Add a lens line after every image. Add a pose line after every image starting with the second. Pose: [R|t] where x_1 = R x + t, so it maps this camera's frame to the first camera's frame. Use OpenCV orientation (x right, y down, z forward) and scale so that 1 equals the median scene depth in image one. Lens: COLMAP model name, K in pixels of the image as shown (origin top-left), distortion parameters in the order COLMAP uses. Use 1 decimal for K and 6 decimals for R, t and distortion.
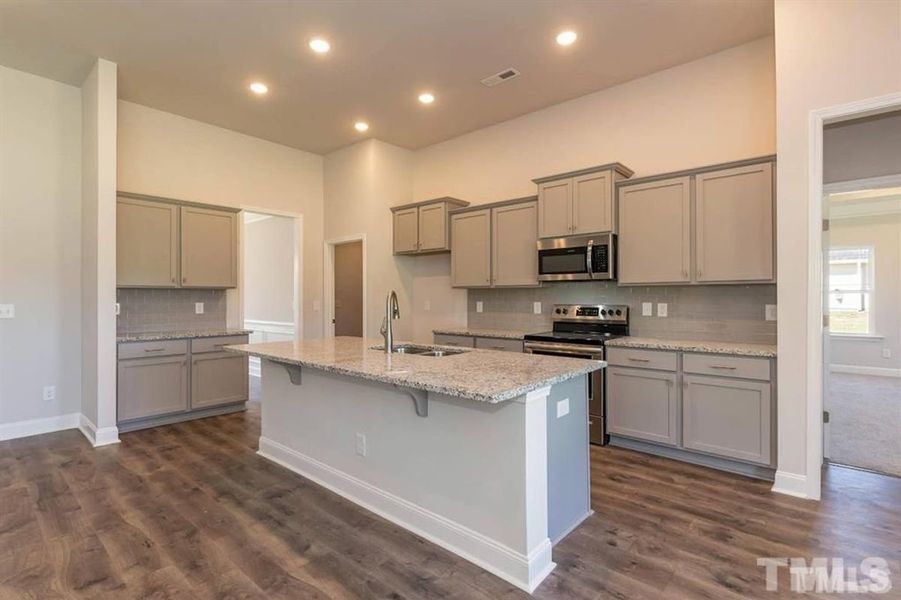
lens RADIAL K [[428.5, 0, 453.0], [0, 428.5, 297.3], [0, 0, 1]] dist [-0.002757, -0.000515]
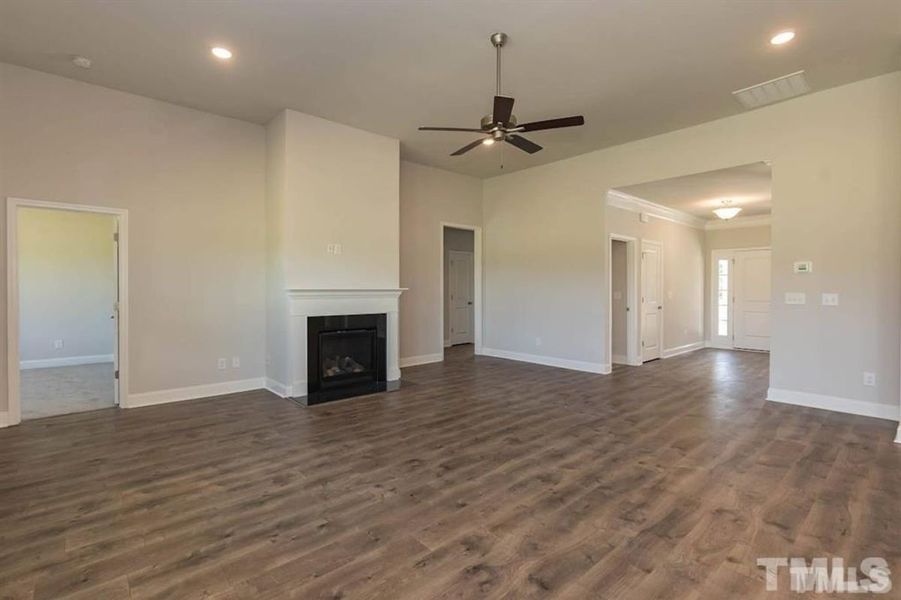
lens RADIAL K [[421.0, 0, 444.2], [0, 421.0, 298.0], [0, 0, 1]] dist [-0.001279, 0.001325]
pose [[-0.138848, 0.024378, -0.990014, 0.382491], [0.002661, 0.999703, 0.024243, -0.001646], [0.990310, 0.000732, -0.138872, 0.201121]]
